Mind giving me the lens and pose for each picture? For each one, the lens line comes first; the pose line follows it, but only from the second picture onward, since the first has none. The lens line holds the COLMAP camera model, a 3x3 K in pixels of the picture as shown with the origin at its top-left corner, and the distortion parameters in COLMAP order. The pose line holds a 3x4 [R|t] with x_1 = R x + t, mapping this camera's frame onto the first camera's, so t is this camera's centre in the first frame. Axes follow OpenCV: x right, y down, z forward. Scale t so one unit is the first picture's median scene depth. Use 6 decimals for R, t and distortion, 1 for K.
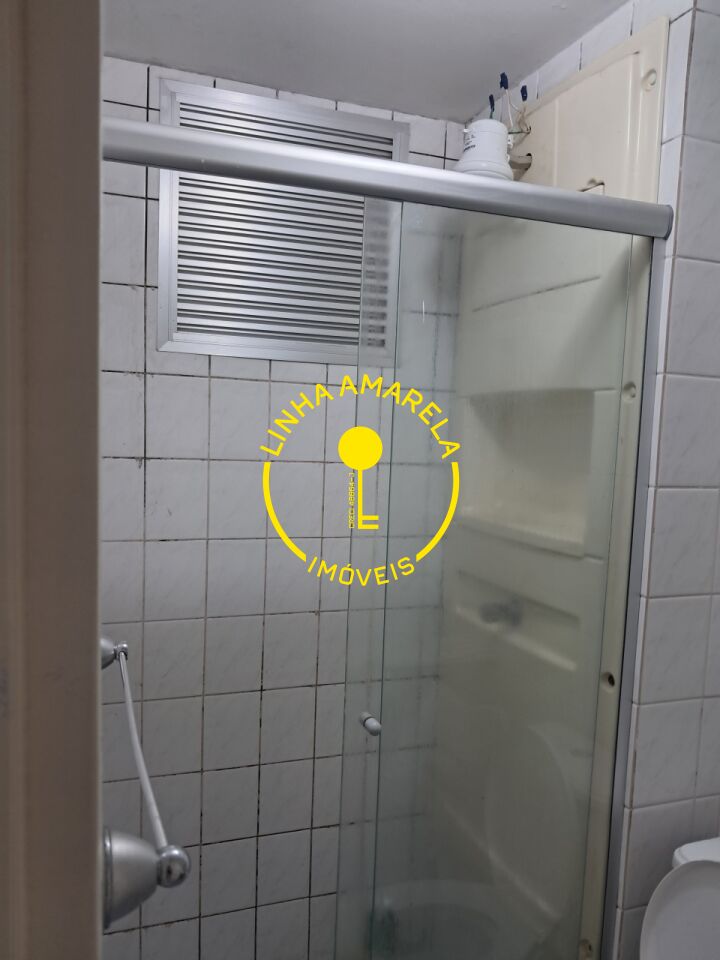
lens RADIAL K [[746.0, 0, 356.1], [0, 746.0, 502.2], [0, 0, 1]] dist [0.004633, -0.006968]
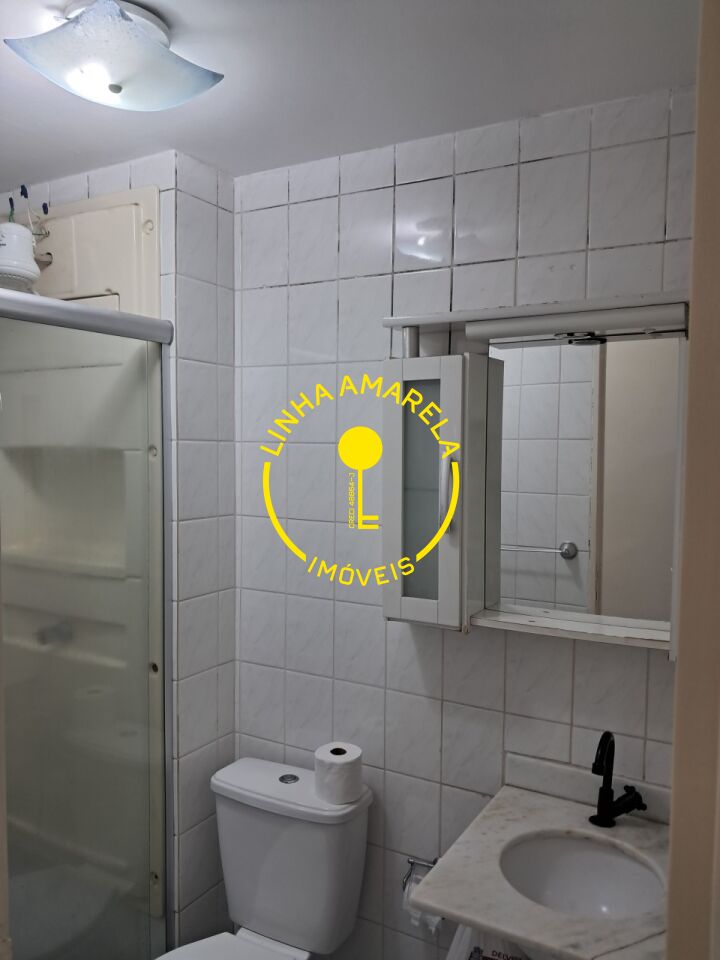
lens RADIAL K [[746.0, 0, 356.1], [0, 746.0, 502.2], [0, 0, 1]] dist [0.004633, -0.006968]
pose [[0.770678, -0.073584, 0.632961, -0.204892], [0.082758, 0.996456, 0.015078, -0.045898], [-0.631828, 0.040762, 0.774036, -0.267678]]
